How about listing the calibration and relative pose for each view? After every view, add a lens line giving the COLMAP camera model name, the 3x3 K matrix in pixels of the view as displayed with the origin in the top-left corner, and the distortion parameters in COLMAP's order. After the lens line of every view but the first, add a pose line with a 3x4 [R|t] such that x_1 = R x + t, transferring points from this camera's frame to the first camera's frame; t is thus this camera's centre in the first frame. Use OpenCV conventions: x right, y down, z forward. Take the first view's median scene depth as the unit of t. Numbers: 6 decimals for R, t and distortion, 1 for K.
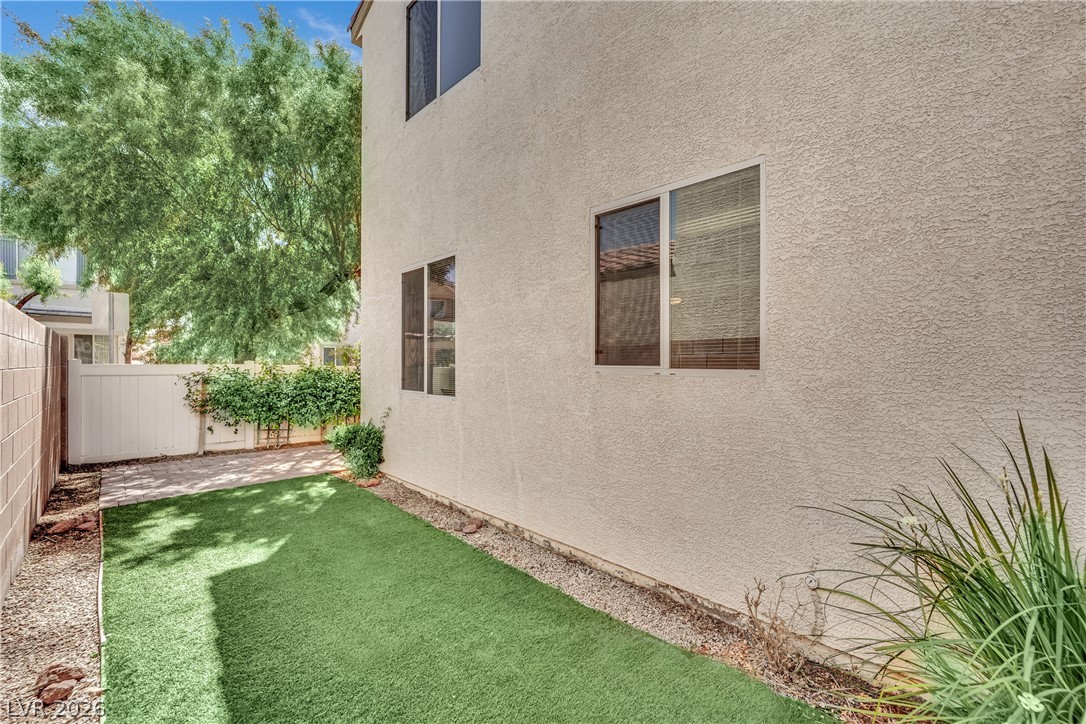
lens RADIAL K [[446.3, 0, 536.2], [0, 446.3, 362.9], [0, 0, 1]] dist [-0.017860, 0.000232]
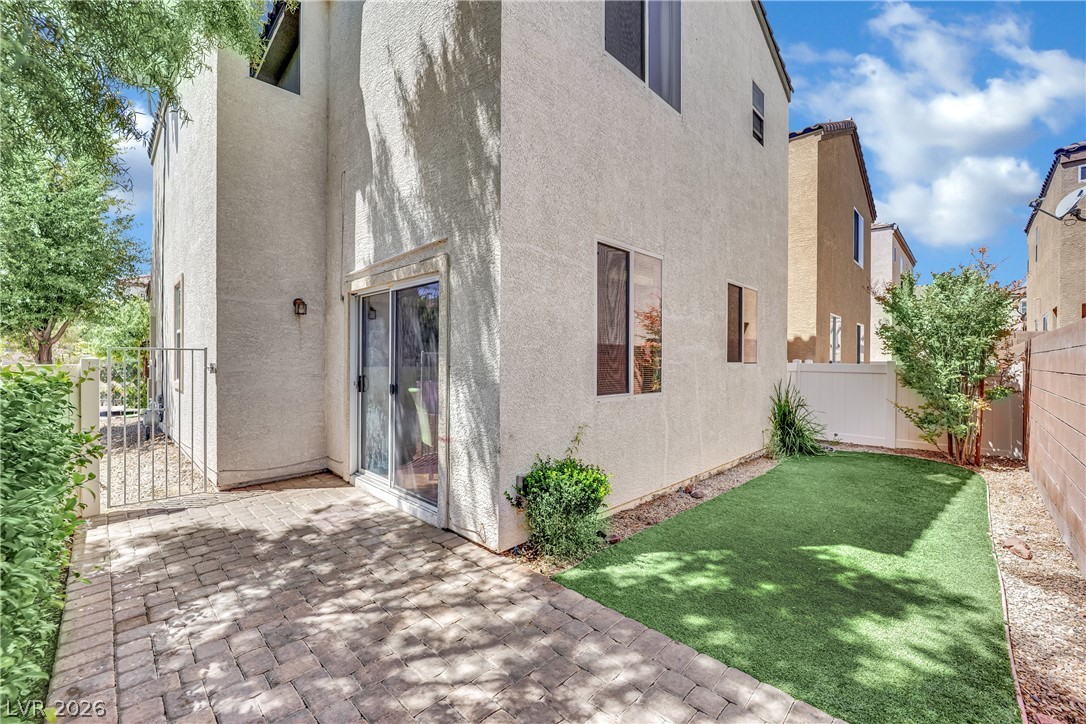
lens RADIAL K [[446.3, 0, 536.2], [0, 446.3, 362.9], [0, 0, 1]] dist [-0.017860, 0.000232]
pose [[-0.010954, -0.009308, 0.999897, -1.195962], [-0.010176, 0.999906, 0.009197, -0.003485], [-0.999888, -0.010075, -0.011048, 1.260395]]
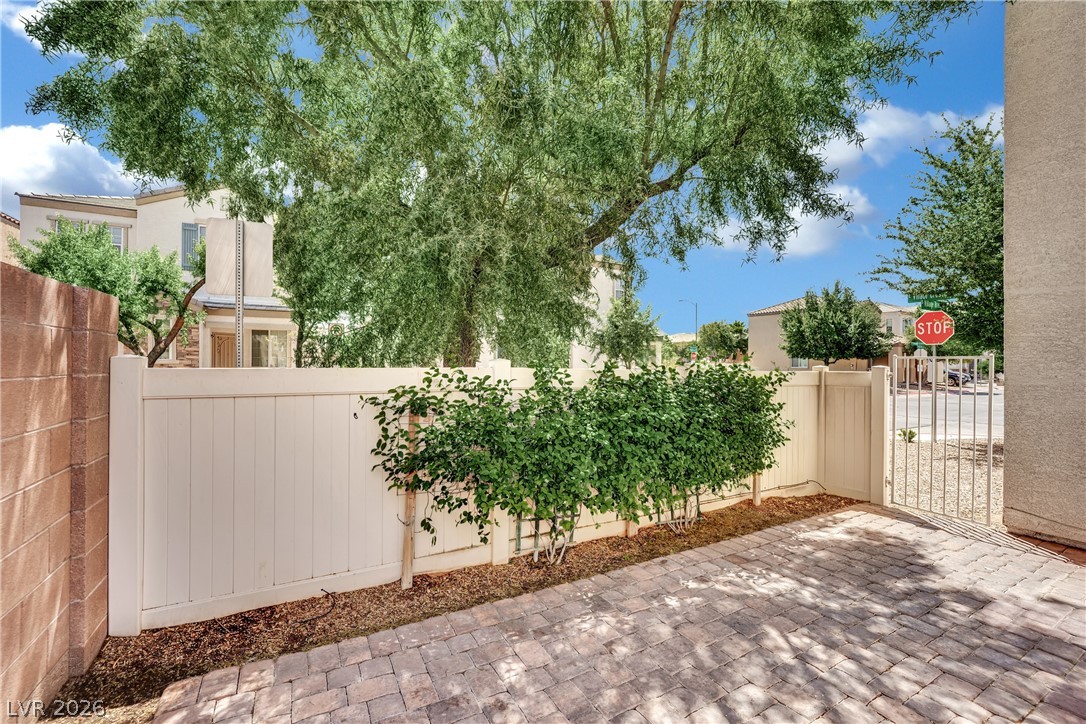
lens RADIAL K [[446.3, 0, 536.2], [0, 446.3, 362.9], [0, 0, 1]] dist [-0.017860, 0.000232]
pose [[0.966604, 0.007479, -0.256165, -0.828022], [-0.005829, 0.999957, 0.007202, -0.006738], [0.256208, -0.005468, 0.966606, 0.971448]]
